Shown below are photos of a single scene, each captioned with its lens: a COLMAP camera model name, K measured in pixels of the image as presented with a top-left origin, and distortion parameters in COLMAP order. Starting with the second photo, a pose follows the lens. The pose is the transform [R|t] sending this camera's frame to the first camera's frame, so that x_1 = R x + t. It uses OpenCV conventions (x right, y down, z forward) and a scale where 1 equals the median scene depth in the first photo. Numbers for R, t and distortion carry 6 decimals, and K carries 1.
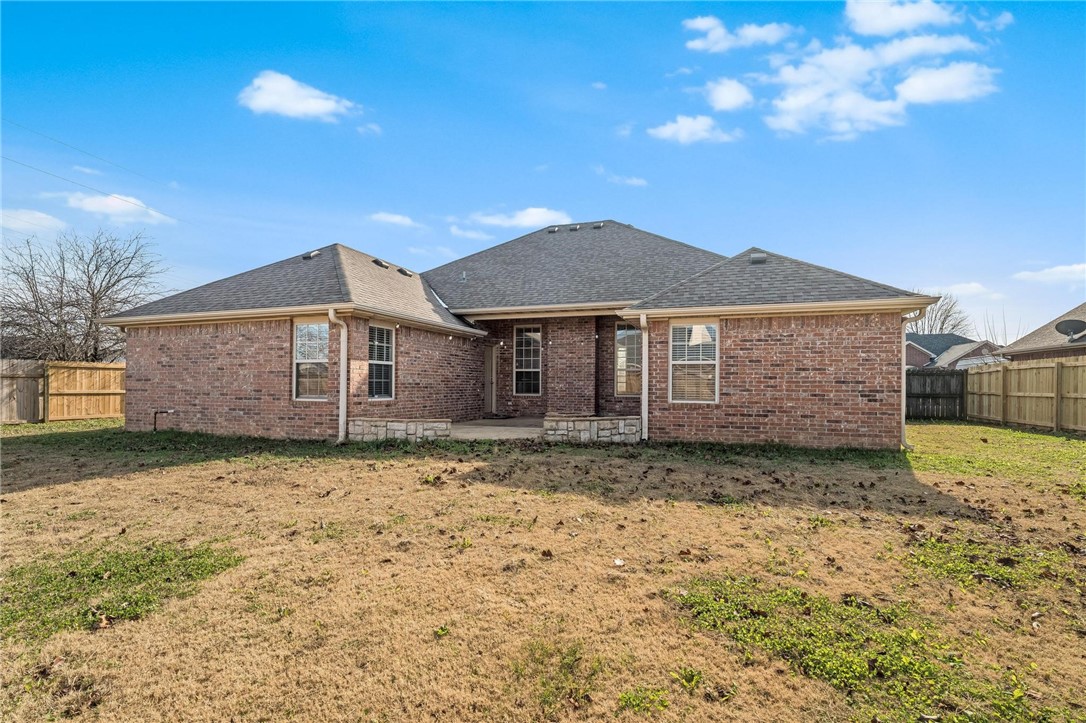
lens RADIAL K [[506.4, 0, 543.0], [0, 506.4, 361.5], [0, 0, 1]] dist [-0.001665, -0.000145]
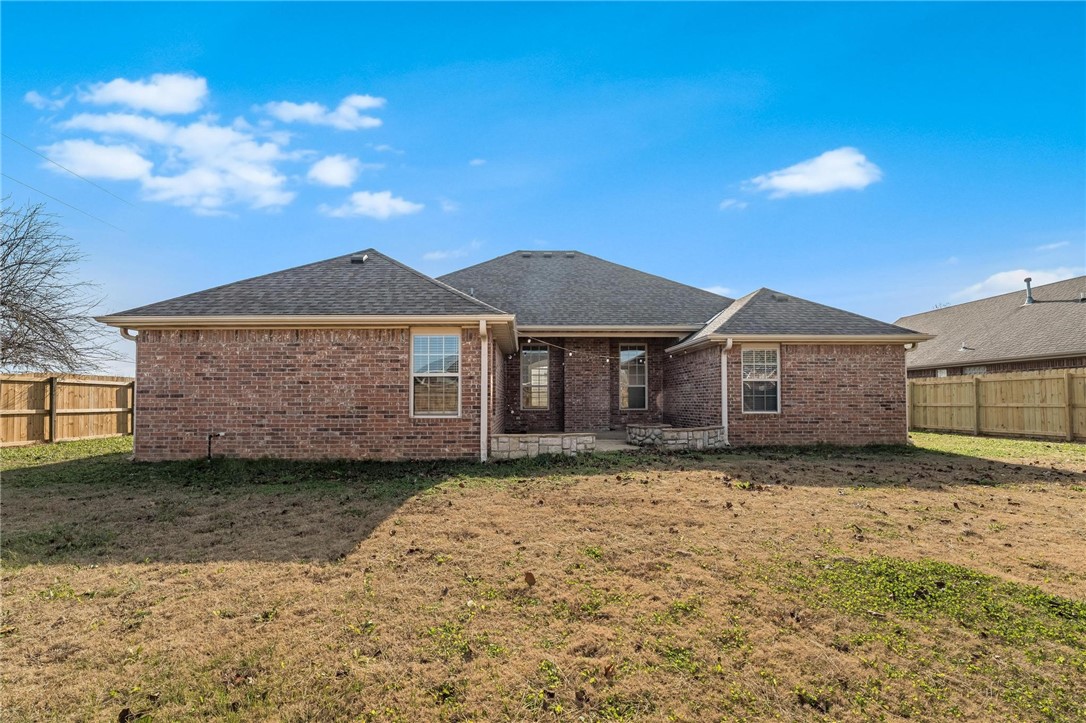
lens RADIAL K [[470.1, 0, 542.8], [0, 470.1, 369.7], [0, 0, 1]] dist [-0.011826, -0.000065]
pose [[0.939624, 0.016071, 0.341832, -0.557897], [-0.009111, 0.999717, -0.021958, 0.006680], [-0.342088, 0.017518, 0.939504, 0.121228]]
